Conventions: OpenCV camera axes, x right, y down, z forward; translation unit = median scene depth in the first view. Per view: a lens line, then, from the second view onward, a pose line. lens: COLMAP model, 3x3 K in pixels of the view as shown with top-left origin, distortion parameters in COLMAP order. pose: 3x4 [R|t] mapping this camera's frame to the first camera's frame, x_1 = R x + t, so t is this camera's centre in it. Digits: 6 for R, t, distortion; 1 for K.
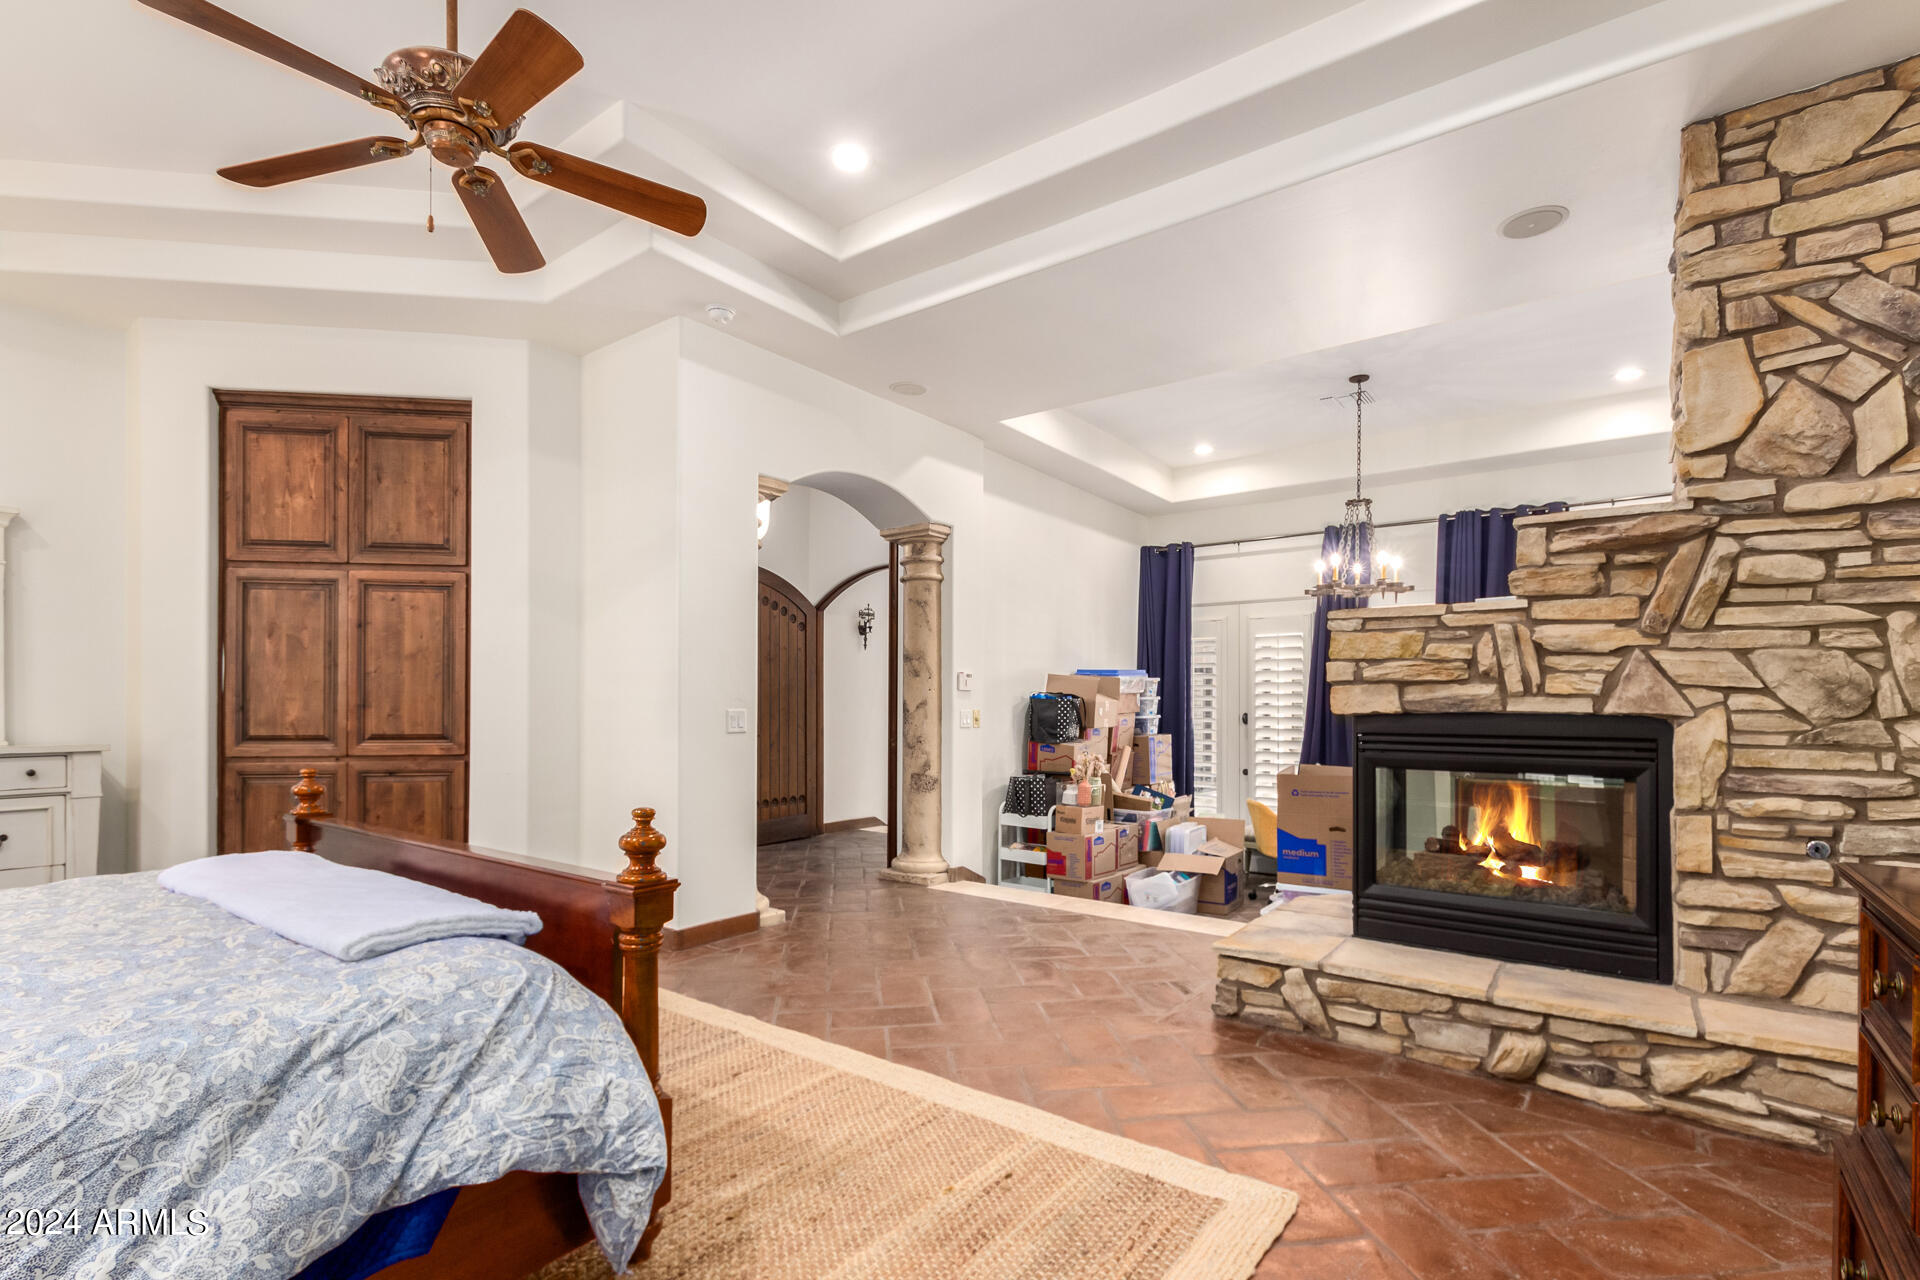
lens RADIAL K [[874.1, 0, 981.1], [0, 874.1, 704.9], [0, 0, 1]] dist [0.000689, 0.000046]
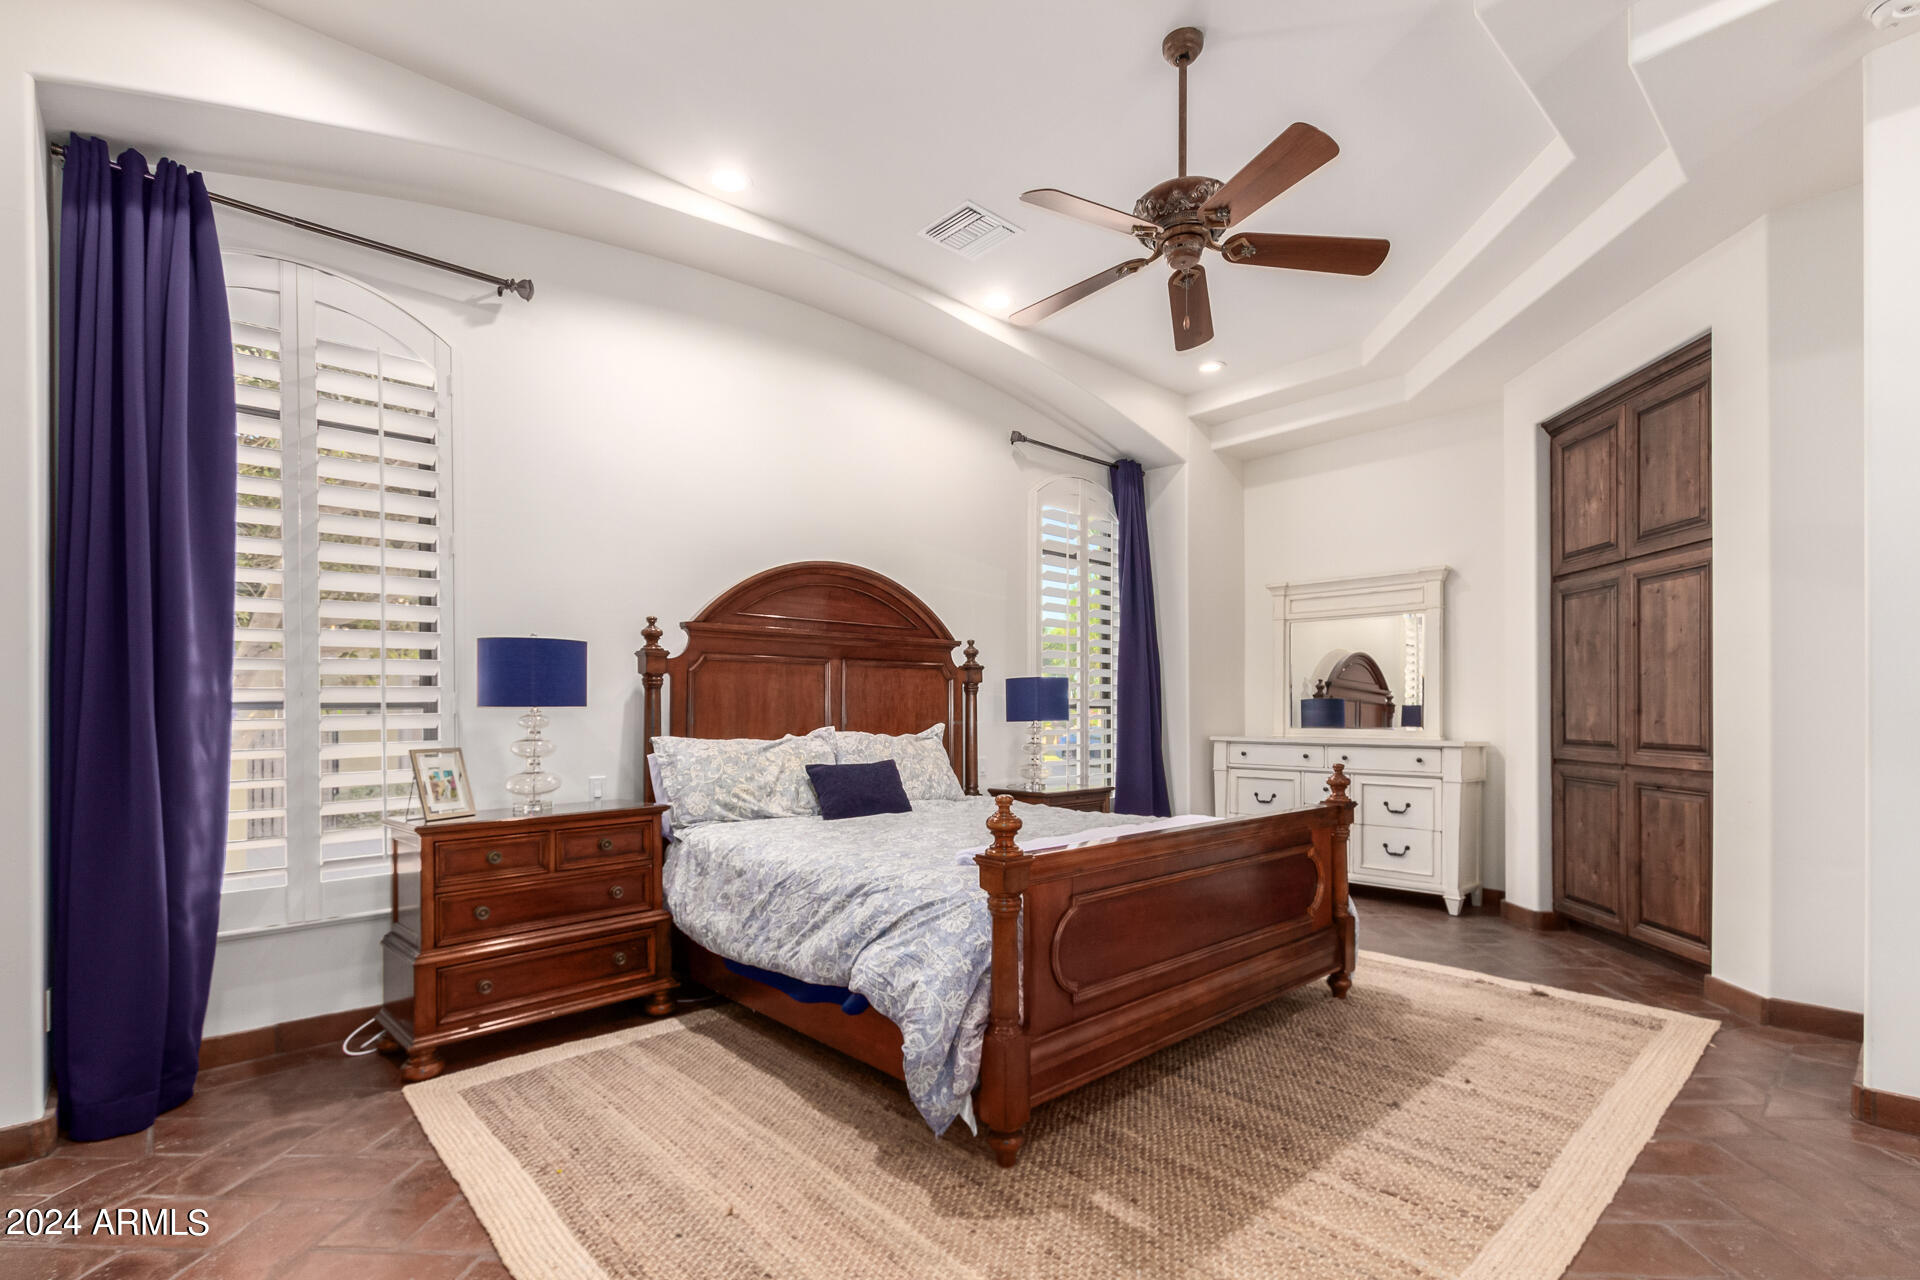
lens RADIAL K [[882.7, 0, 971.5], [0, 882.7, 718.3], [0, 0, 1]] dist [-0.000099, 0.000241]
pose [[-0.188989, 0.008955, -0.981938, 0.339122], [0.001026, 0.999960, 0.008922, -0.000727], [0.981979, 0.000679, -0.188991, 0.488154]]
